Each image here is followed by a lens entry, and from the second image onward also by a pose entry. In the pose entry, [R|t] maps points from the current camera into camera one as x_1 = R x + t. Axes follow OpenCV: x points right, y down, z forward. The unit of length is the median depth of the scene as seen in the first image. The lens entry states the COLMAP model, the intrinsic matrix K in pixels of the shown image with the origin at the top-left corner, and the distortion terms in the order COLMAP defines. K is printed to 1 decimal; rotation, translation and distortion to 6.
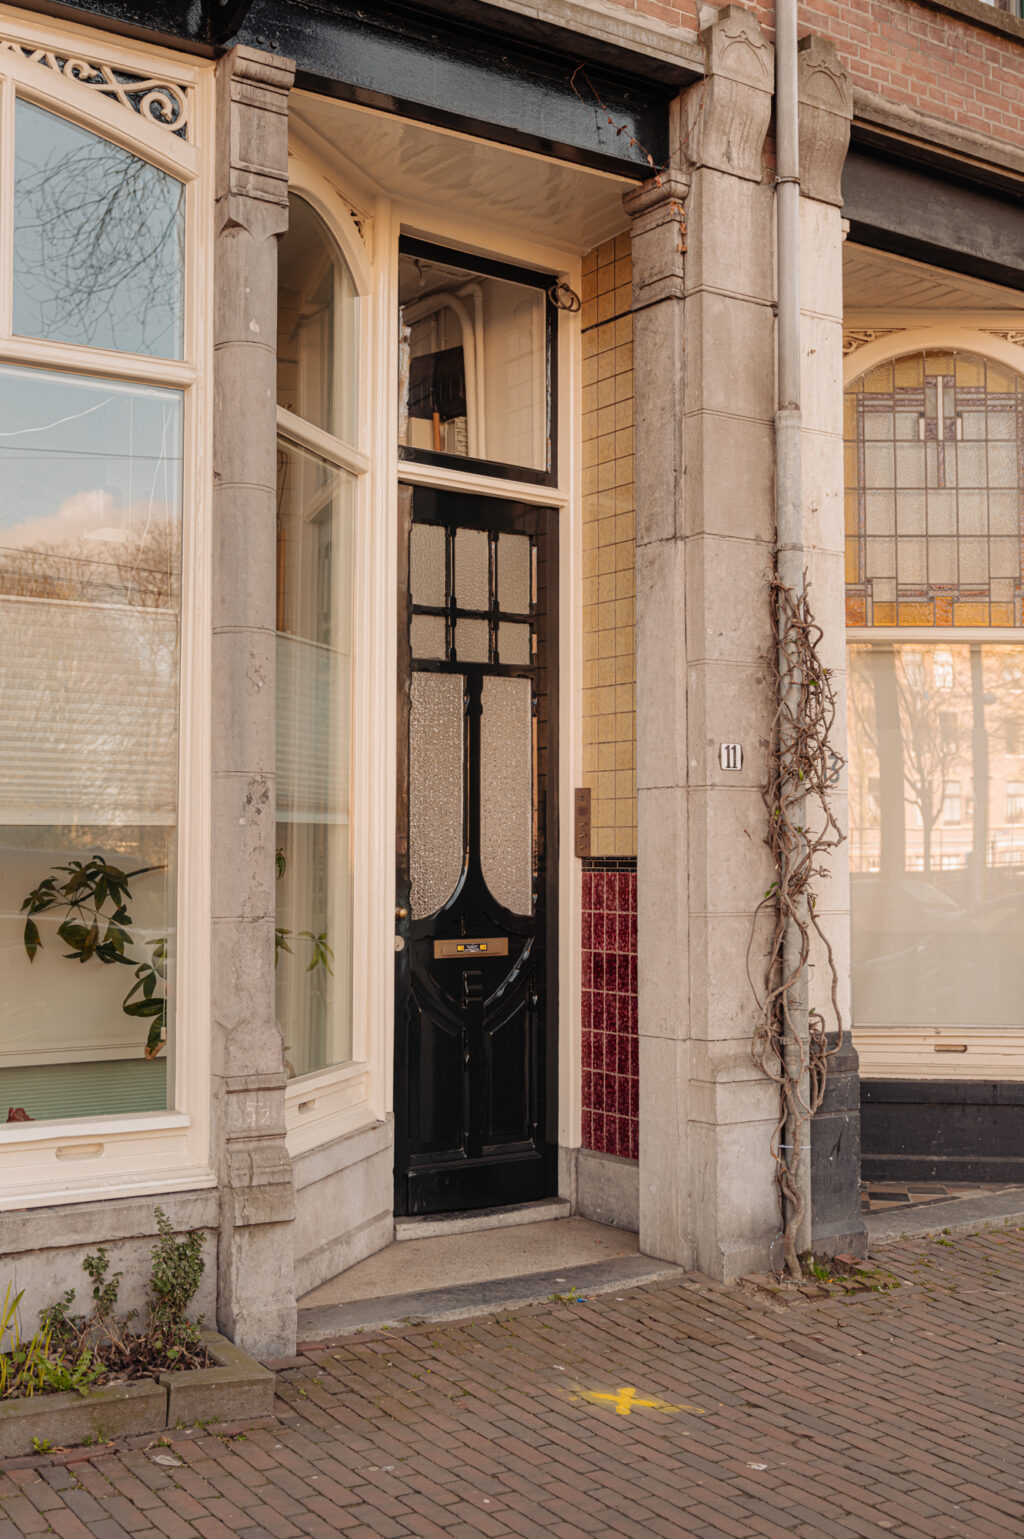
lens RADIAL K [[1759.9, 0, 511.9], [0, 1759.9, 769.1], [0, 0, 1]] dist [0.001902, 0.003852]
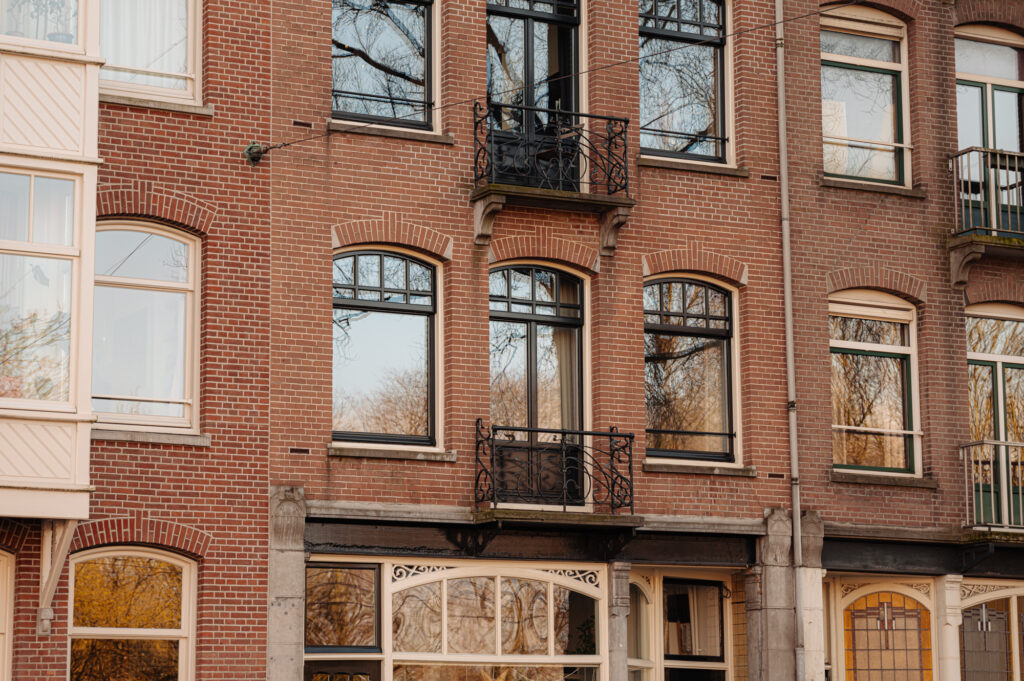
lens RADIAL K [[2557.9, 0, 512.0], [0, 2557.9, 340.5], [0, 0, 1]] dist [0.087276, 0.539832]
pose [[0.992569, -0.029117, -0.118144, 0.197237], [0.014807, 0.992634, -0.120243, -0.201517], [0.120775, 0.117600, 0.985689, -3.198169]]
